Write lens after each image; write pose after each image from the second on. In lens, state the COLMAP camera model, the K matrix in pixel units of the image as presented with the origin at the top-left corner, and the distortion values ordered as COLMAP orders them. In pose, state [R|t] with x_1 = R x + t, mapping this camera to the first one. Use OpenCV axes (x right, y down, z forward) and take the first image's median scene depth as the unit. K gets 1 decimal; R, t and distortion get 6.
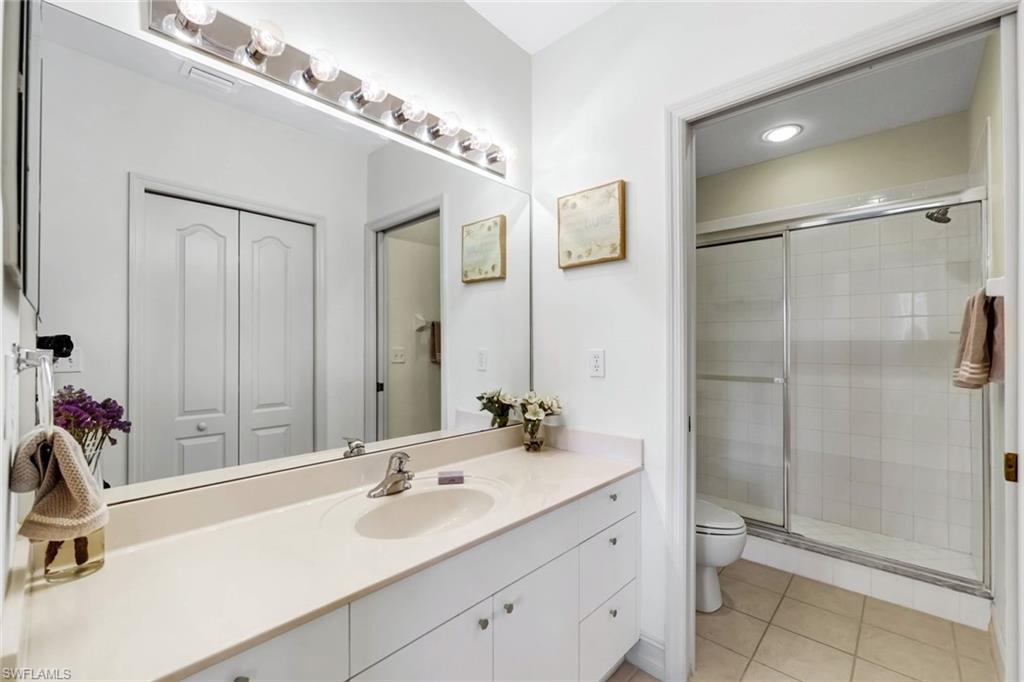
lens RADIAL K [[423.4, 0, 509.9], [0, 423.4, 344.6], [0, 0, 1]] dist [-0.002642, -0.001005]
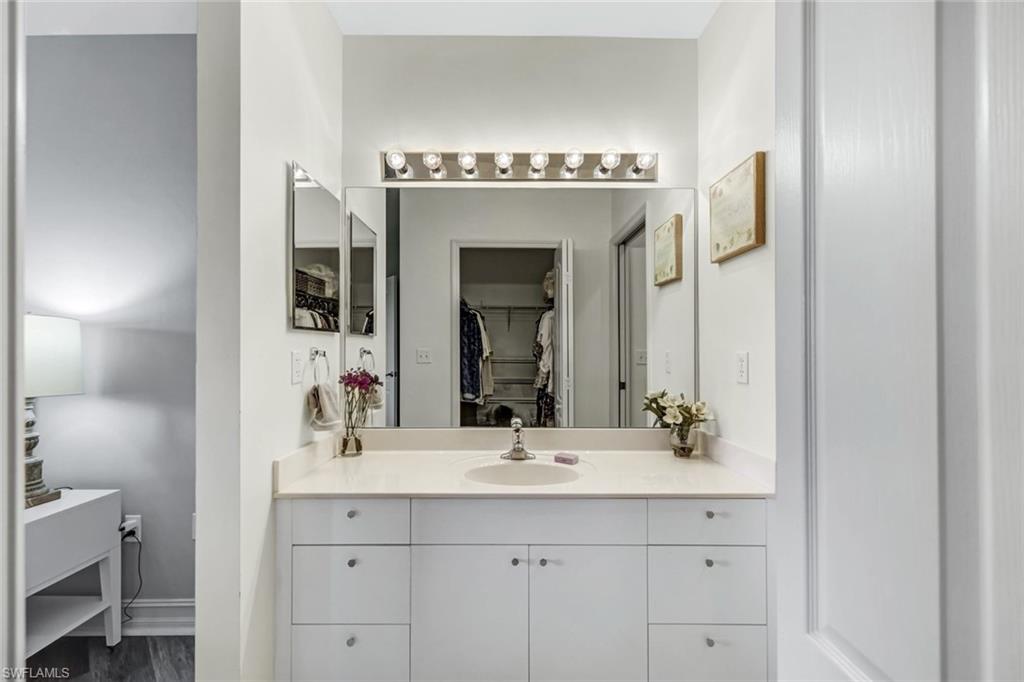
lens RADIAL K [[423.4, 0, 502.8], [0, 423.4, 344.7], [0, 0, 1]] dist [-0.002642, -0.001005]
pose [[0.677944, -0.009861, -0.735048, 0.496170], [0.007388, 0.999951, -0.006601, -0.001075], [0.735077, -0.000956, 0.677983, 0.046285]]
